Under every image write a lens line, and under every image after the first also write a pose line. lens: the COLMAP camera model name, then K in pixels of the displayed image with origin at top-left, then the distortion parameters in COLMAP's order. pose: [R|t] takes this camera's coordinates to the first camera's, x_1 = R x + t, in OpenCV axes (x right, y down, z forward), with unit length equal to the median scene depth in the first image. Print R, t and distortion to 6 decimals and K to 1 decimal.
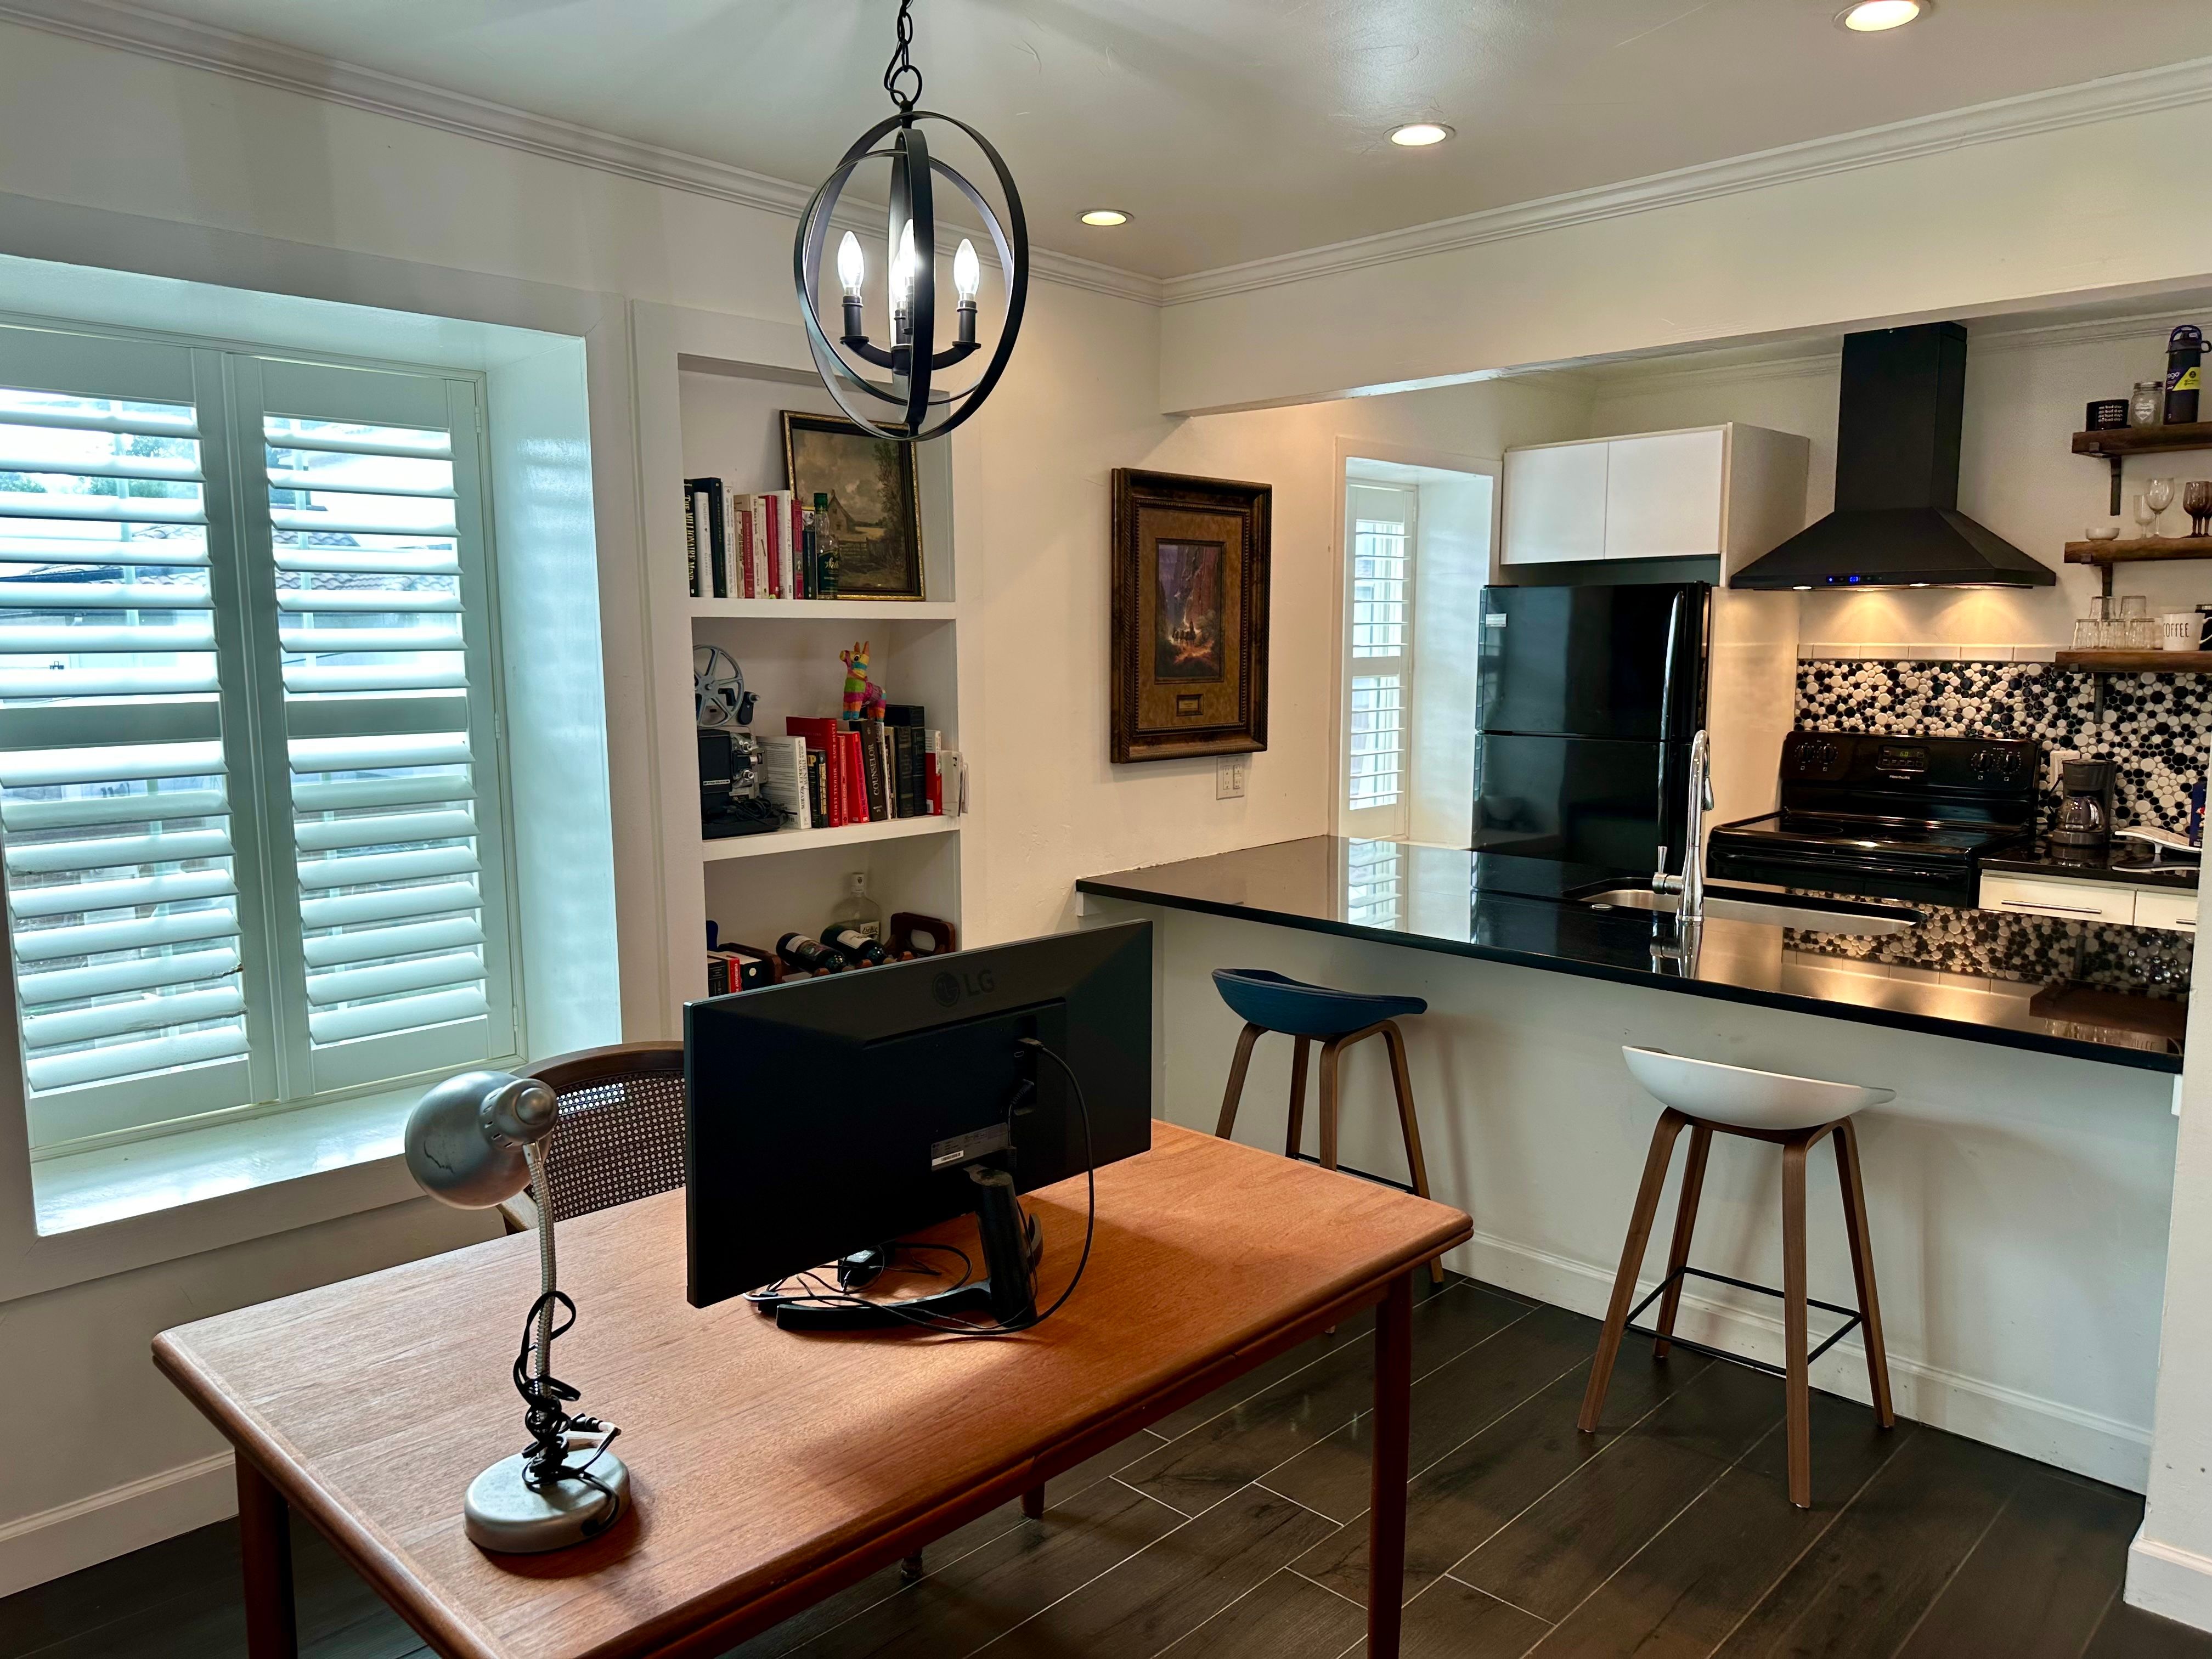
lens RADIAL K [[1554.4, 0, 1106.0], [0, 1554.4, 829.5], [0, 0, 1]] dist [0.083325, -0.099354]
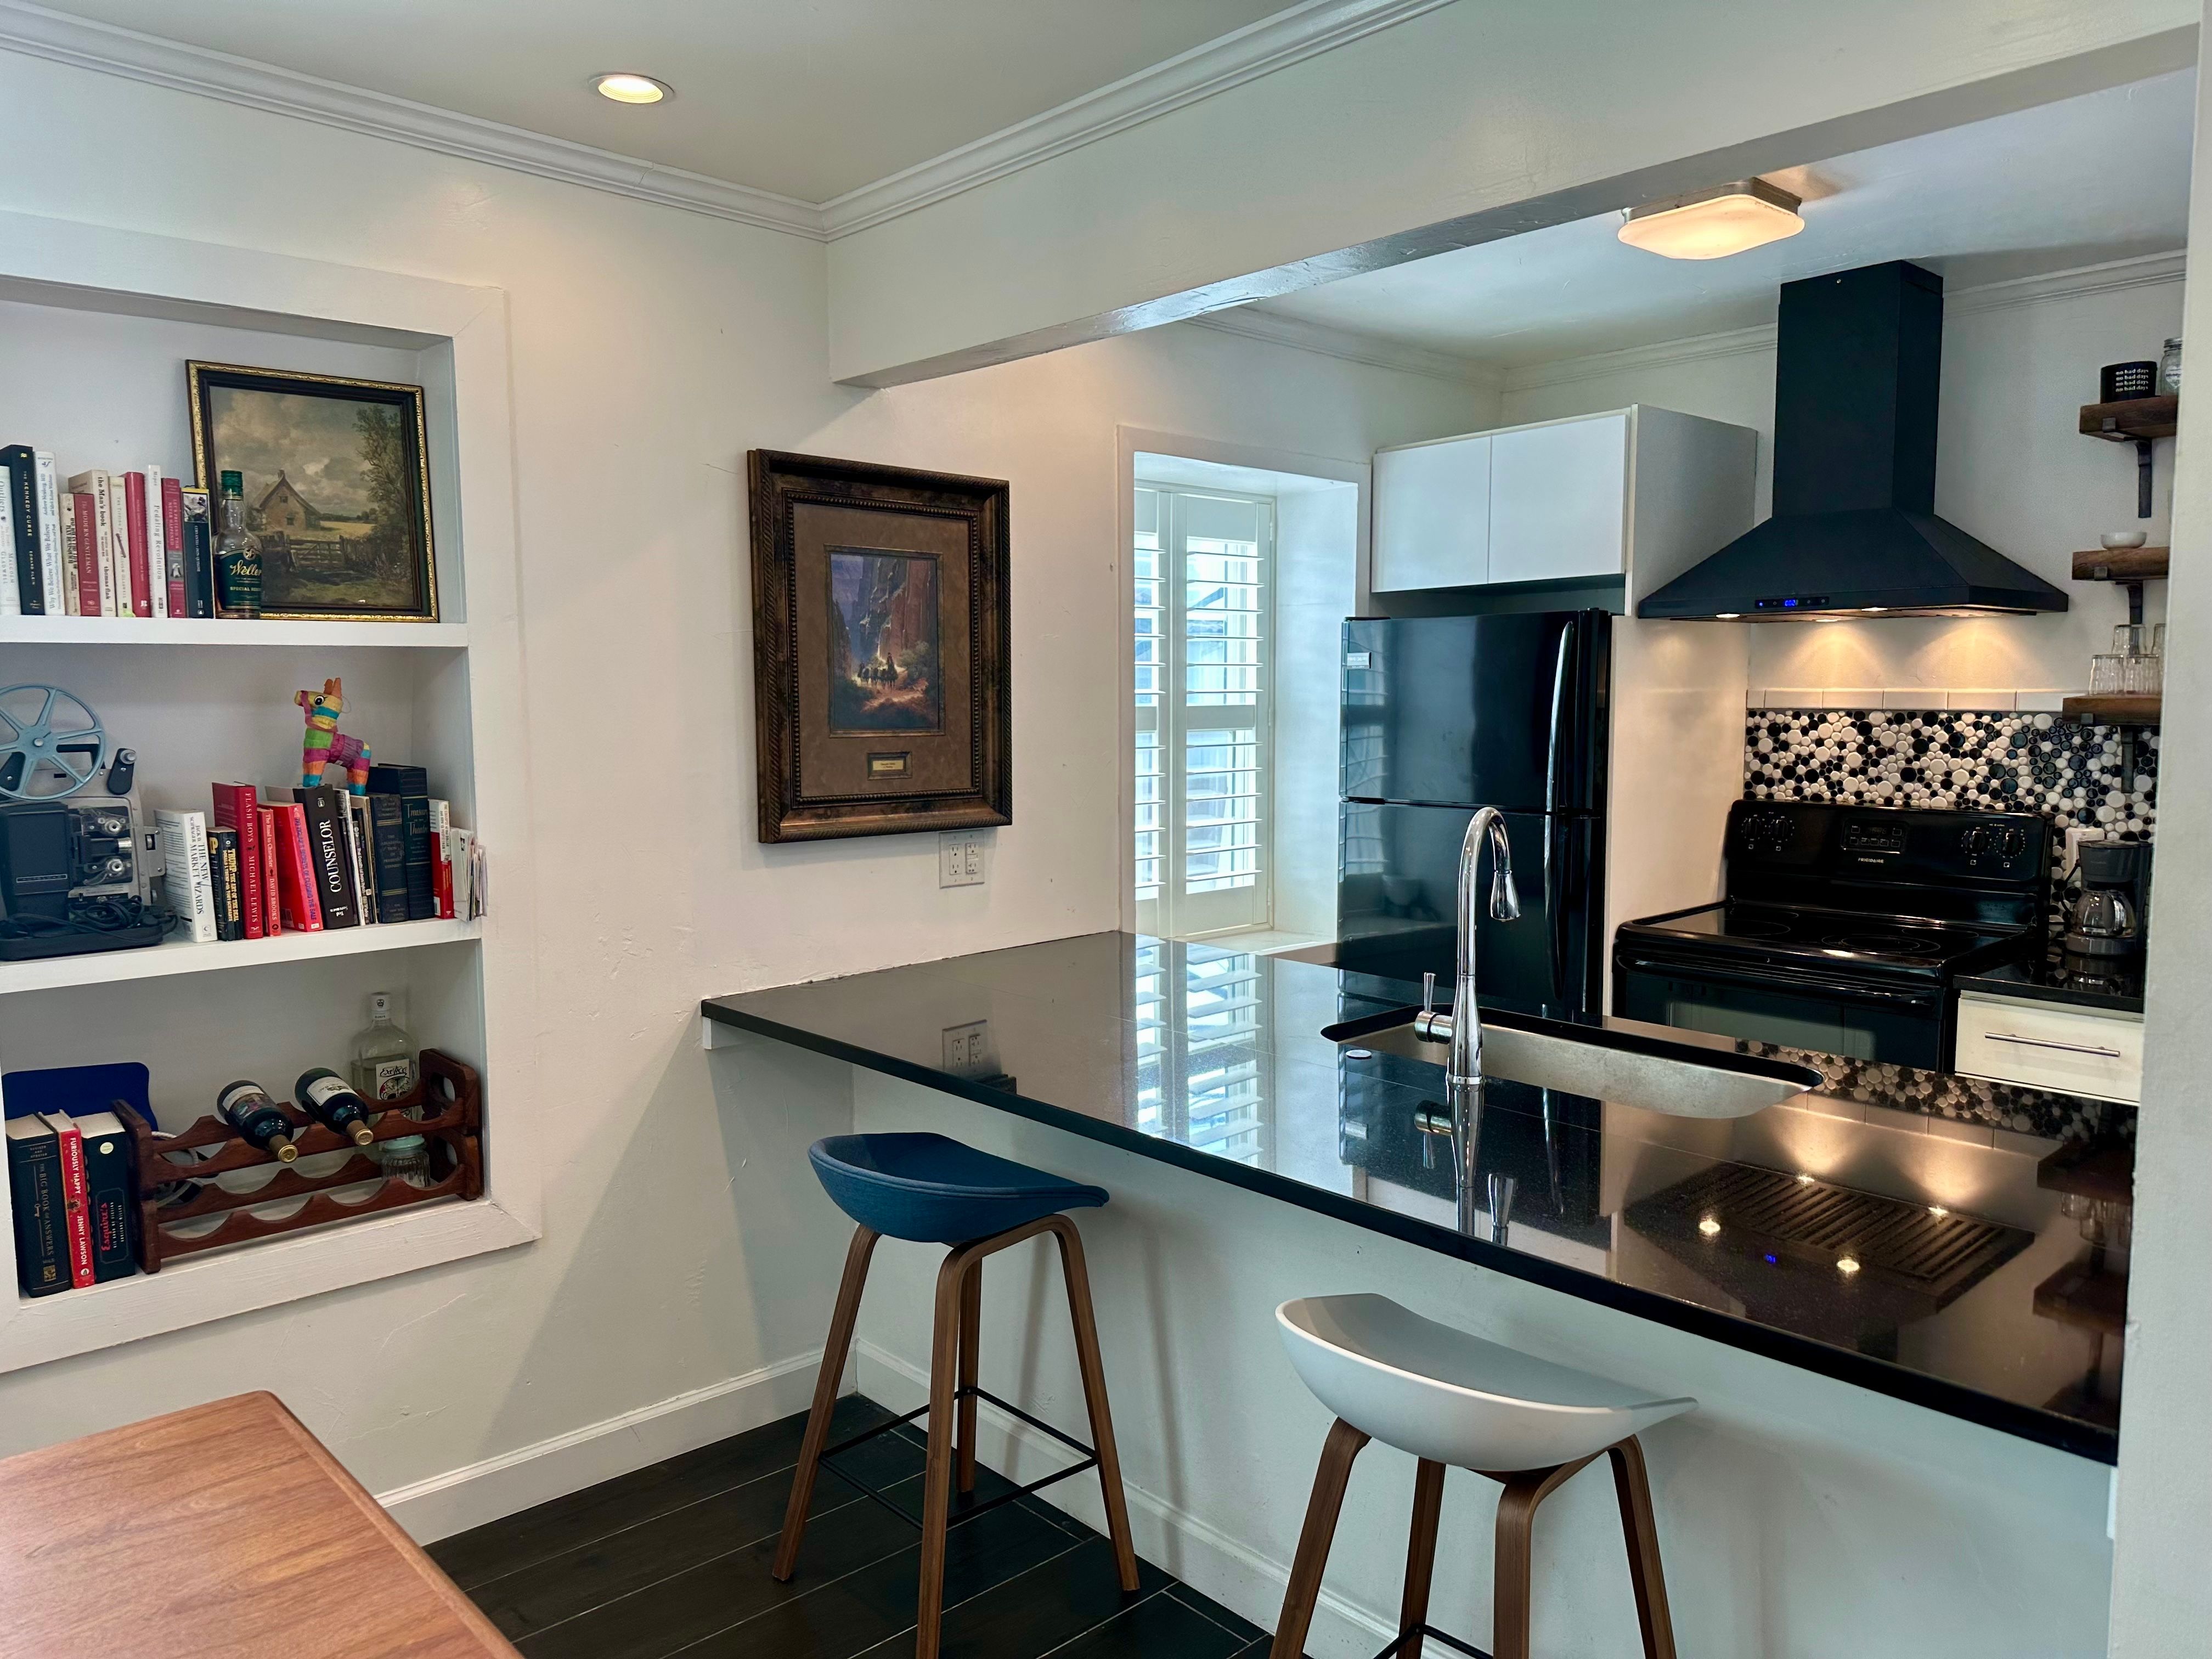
lens RADIAL K [[1546.2, 0, 1110.0], [0, 1546.2, 832.2], [0, 0, 1]] dist [0.096834, -0.128750]
pose [[0.998429, 0.003874, -0.055901, 0.183926], [-0.005694, 0.999457, -0.032445, -0.020987], [0.055745, 0.032713, 0.997909, 0.222599]]
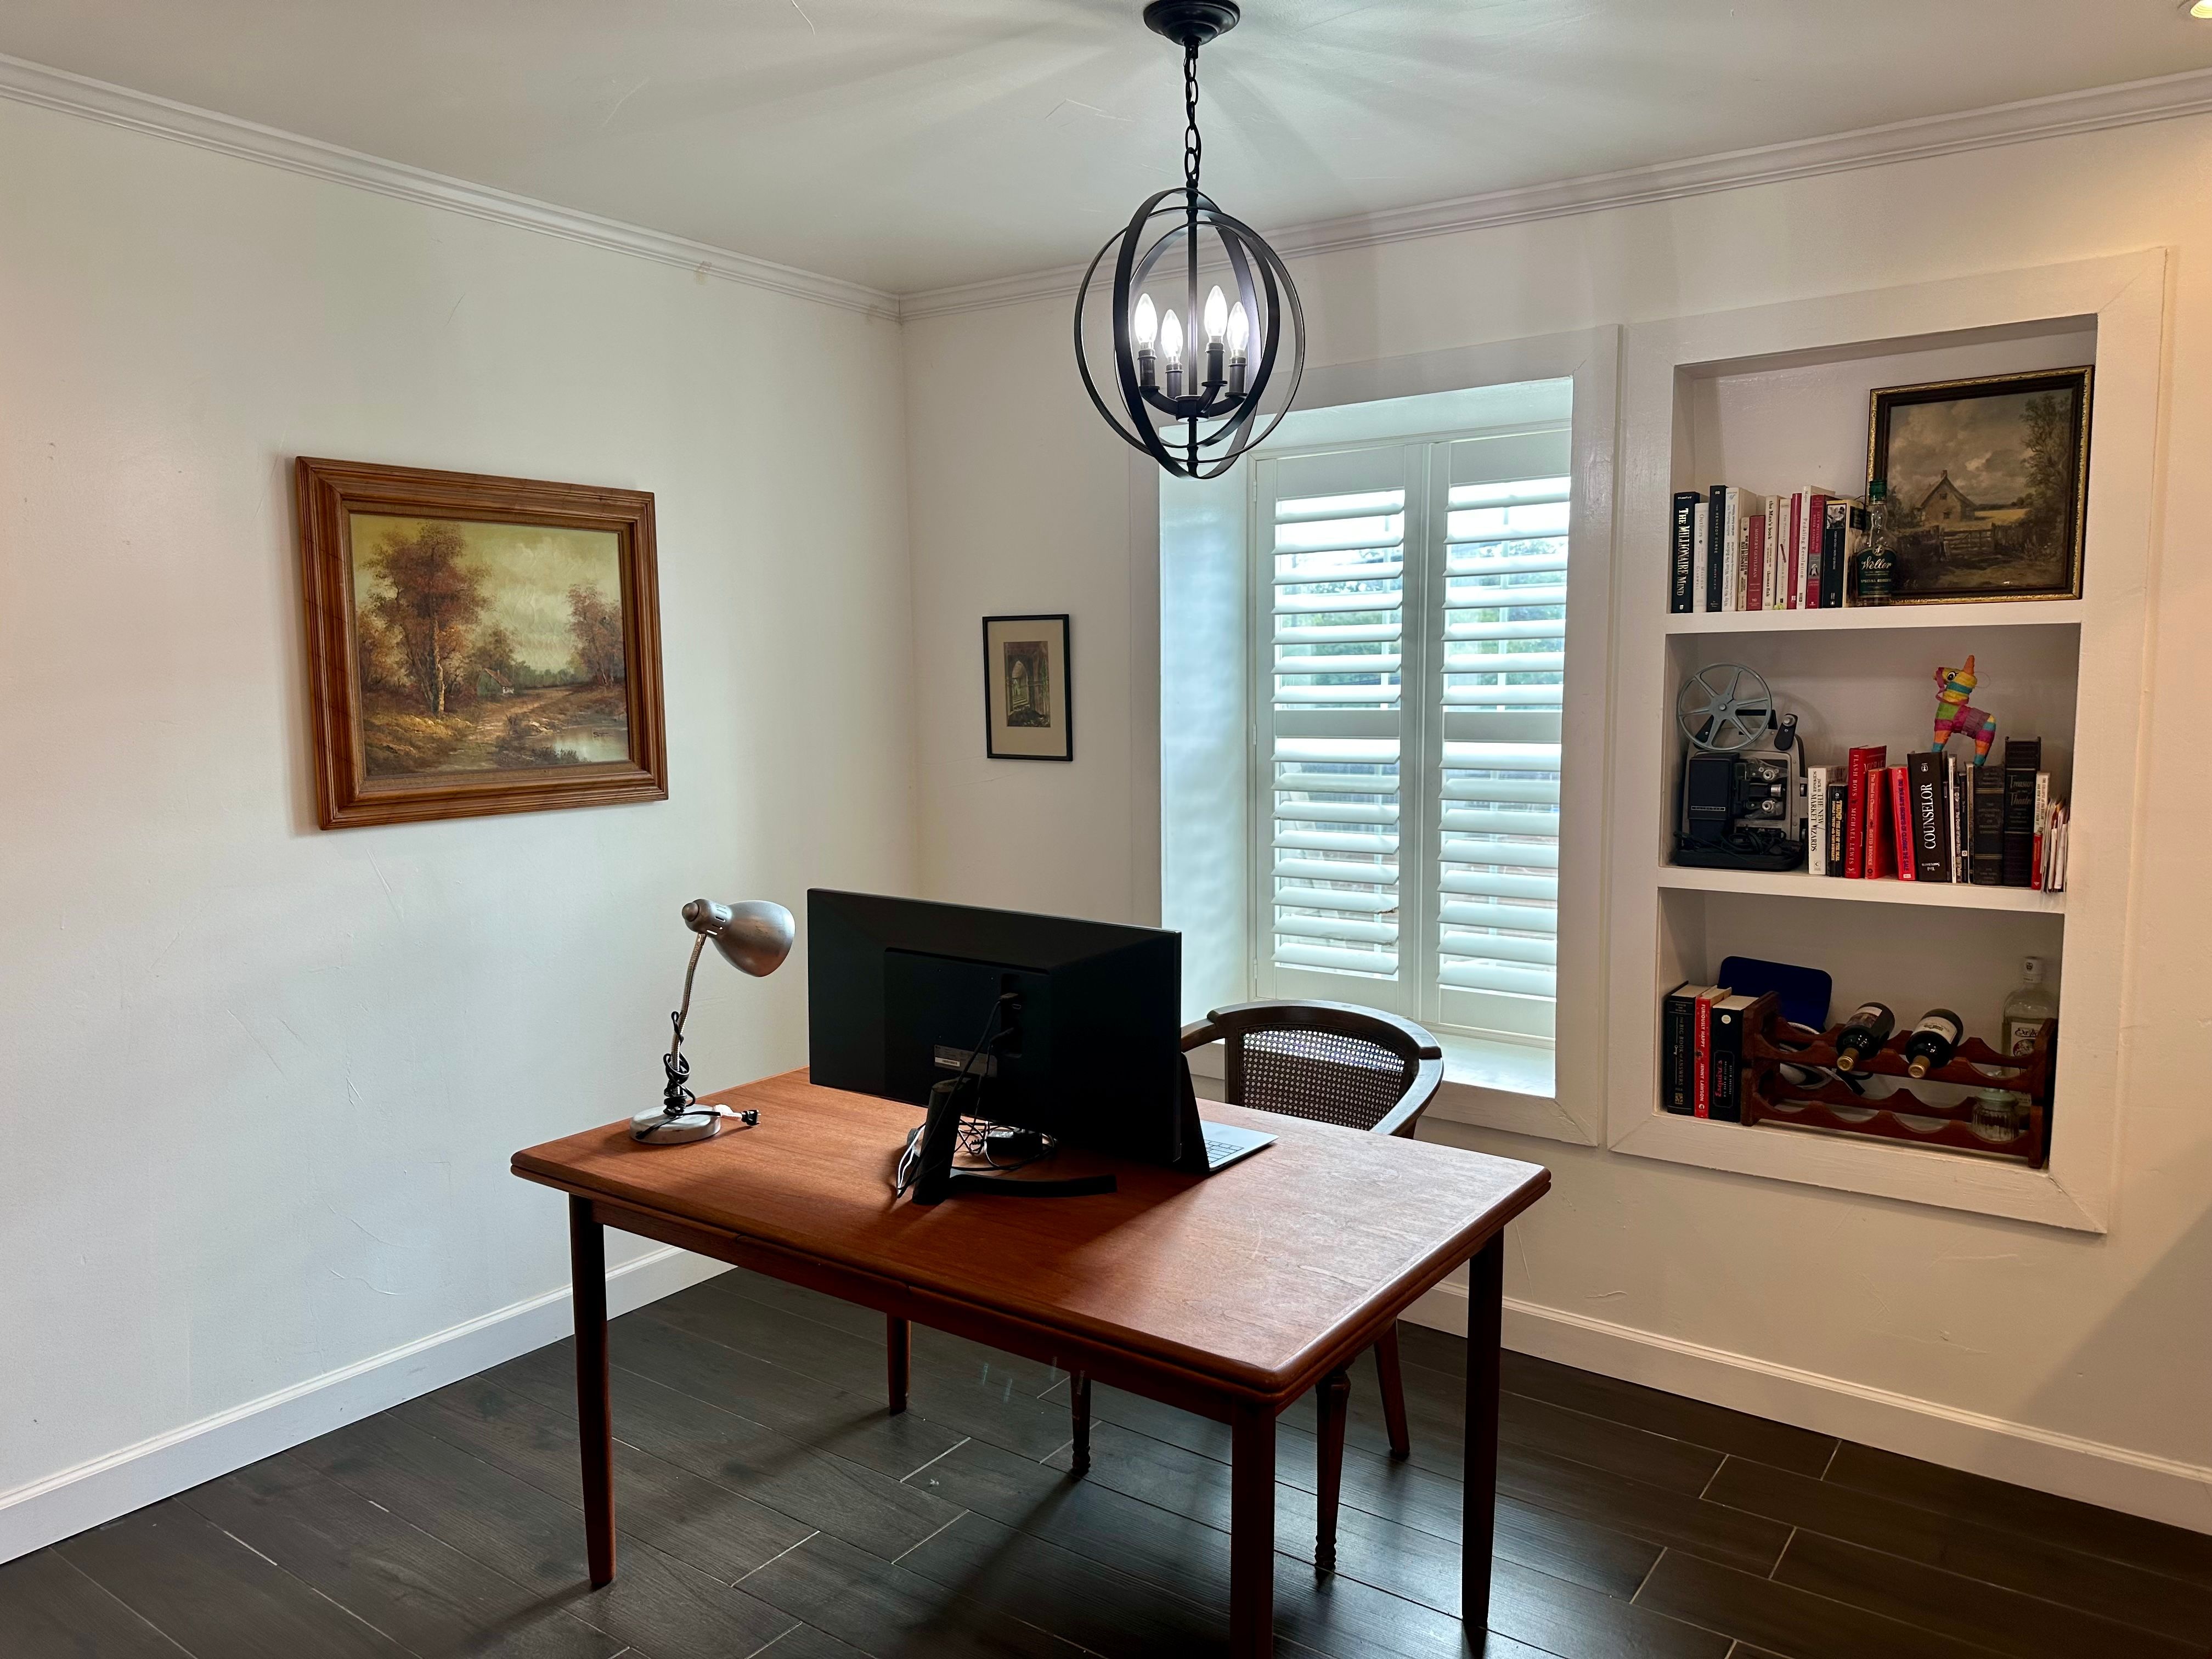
lens RADIAL K [[1557.8, 0, 1107.2], [0, 1557.8, 847.7], [0, 0, 1]] dist [0.054423, -0.094300]
pose [[0.143164, 0.107212, -0.983875, 0.432008], [-0.116627, 0.989016, 0.090802, -0.034537], [0.982803, 0.101747, 0.154095, 0.345567]]
